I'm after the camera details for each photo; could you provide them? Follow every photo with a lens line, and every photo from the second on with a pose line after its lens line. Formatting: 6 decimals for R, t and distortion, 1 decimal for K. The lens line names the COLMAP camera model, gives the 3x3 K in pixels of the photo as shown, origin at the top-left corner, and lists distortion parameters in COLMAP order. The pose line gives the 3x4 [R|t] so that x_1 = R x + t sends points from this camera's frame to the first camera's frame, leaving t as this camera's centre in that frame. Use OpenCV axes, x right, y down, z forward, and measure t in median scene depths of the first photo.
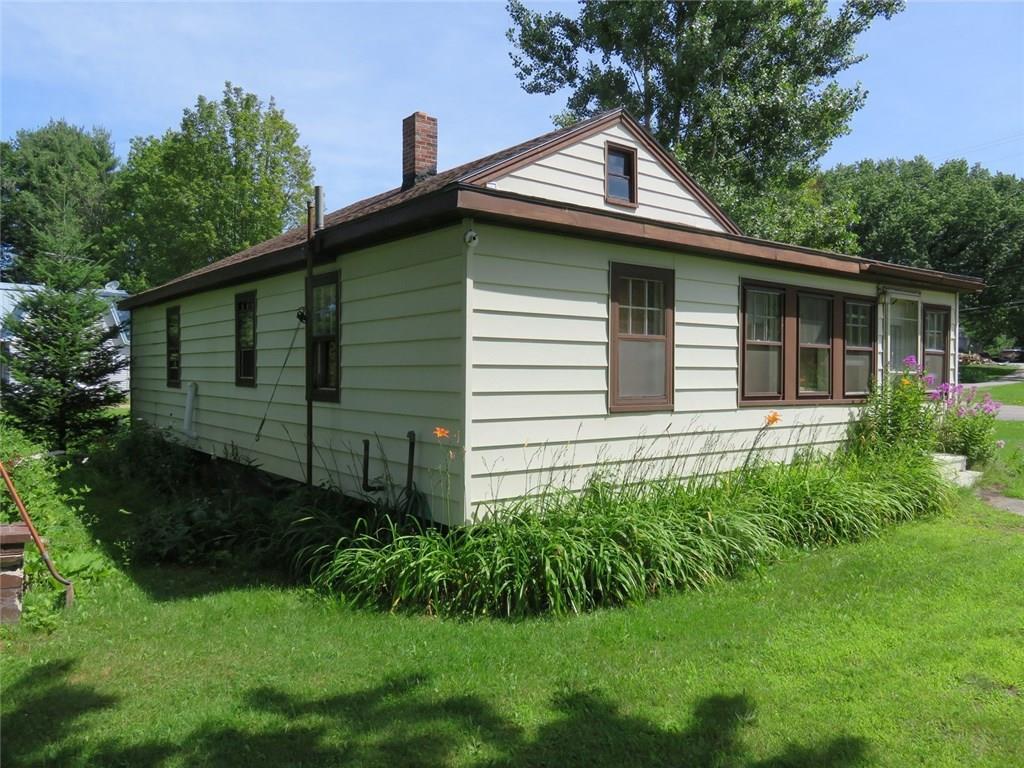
lens RADIAL K [[755.5, 0, 512.8], [0, 755.5, 376.2], [0, 0, 1]] dist [-0.018095, 0.009914]
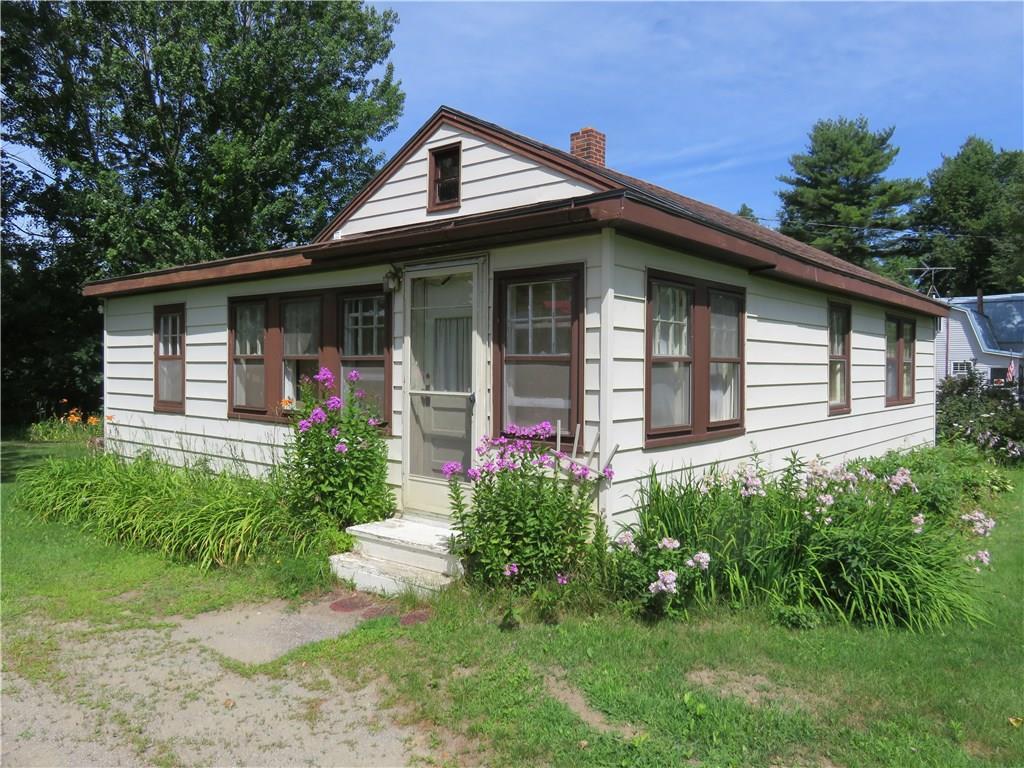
lens RADIAL K [[755.5, 0, 513.1], [0, 755.5, 384.1], [0, 0, 1]] dist [-0.018095, 0.009914]
pose [[0.205761, 0.013198, -0.978513, 1.443655], [-0.017964, 0.999792, 0.009707, -0.024723], [0.978437, 0.015580, 0.205955, 1.182914]]
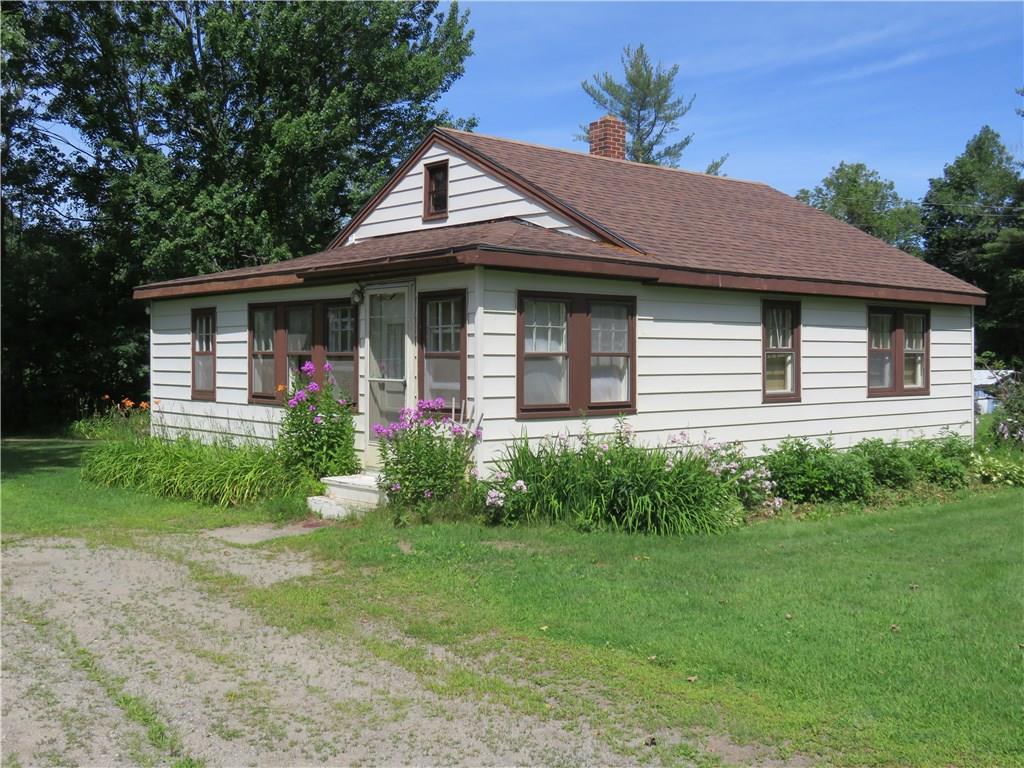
lens RADIAL K [[1079.2, 0, 512.5], [0, 1079.2, 382.5], [0, 0, 1]] dist [-0.030945, 0.000000]
pose [[0.045365, 0.012605, -0.998891, 2.196537], [-0.015604, 0.999807, 0.011908, -0.023758], [0.998849, 0.015047, 0.045552, 1.380191]]
